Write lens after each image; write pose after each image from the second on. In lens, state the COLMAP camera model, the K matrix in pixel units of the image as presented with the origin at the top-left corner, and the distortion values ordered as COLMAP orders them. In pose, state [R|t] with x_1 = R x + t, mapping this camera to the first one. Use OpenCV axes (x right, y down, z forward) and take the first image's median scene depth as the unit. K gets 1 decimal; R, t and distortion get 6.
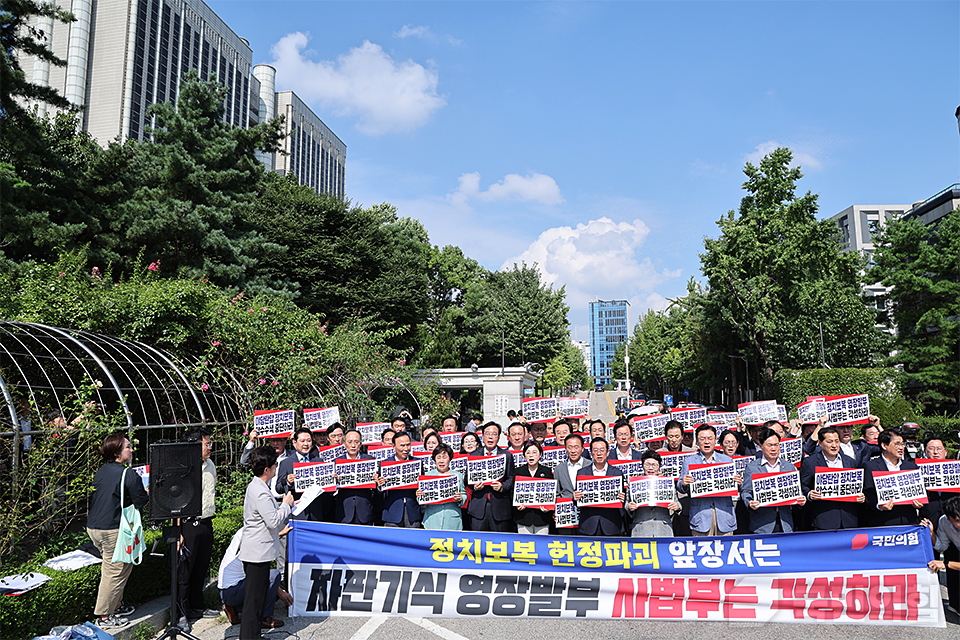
lens RADIAL K [[713.9, 0, 480.0], [0, 713.9, 320.0], [0, 0, 1]] dist [-0.064260, 0.008556]
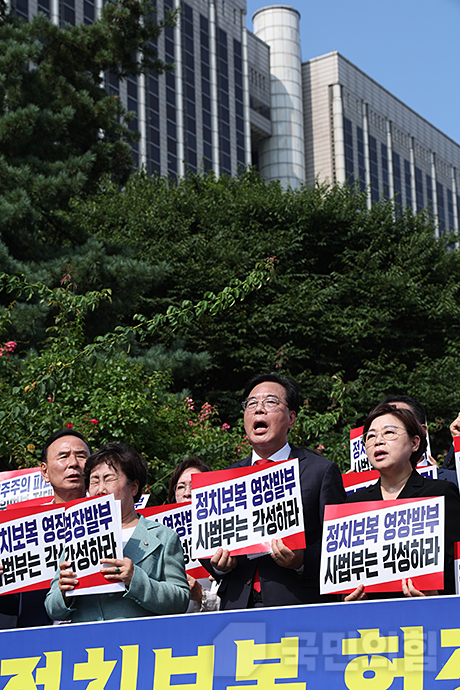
lens RADIAL K [[1646.3, 0, 230.0], [0, 1646.3, 345.0], [0, 0, 1]] dist [0.364762, -0.185081]
pose [[0.930488, -0.118726, -0.346548, 0.307220], [0.069556, 0.986074, -0.151065, 0.285826], [0.359657, 0.116459, 0.925788, 0.316006]]
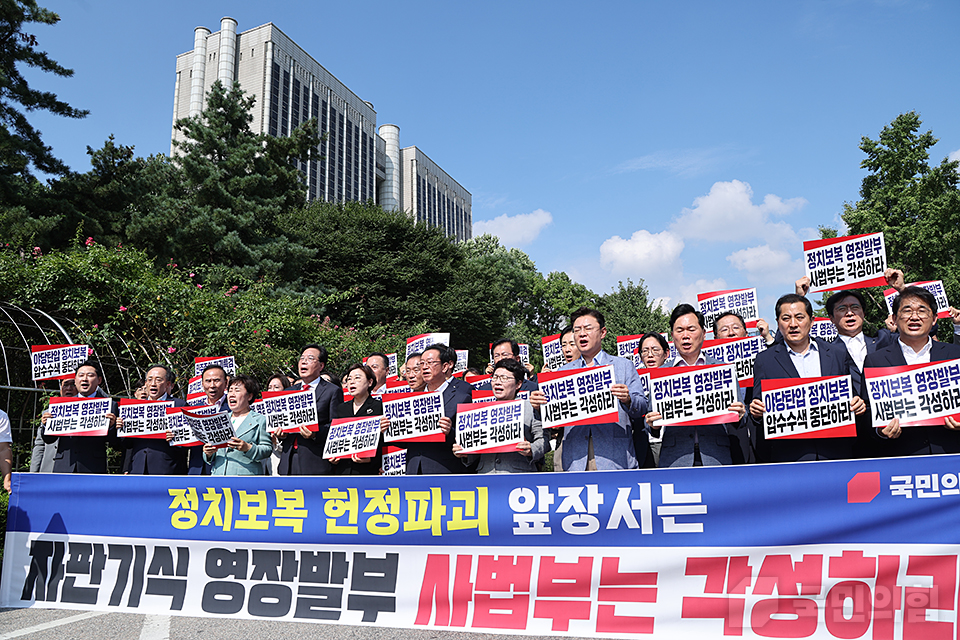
lens RADIAL K [[713.9, 0, 480.0], [0, 713.9, 320.0], [0, 0, 1]] dist [-0.064260, 0.008556]
pose [[0.977997, -0.061418, -0.199374, 0.360863], [0.047334, 0.996085, -0.074661, 0.210217], [0.203179, 0.063581, 0.977075, 0.406593]]
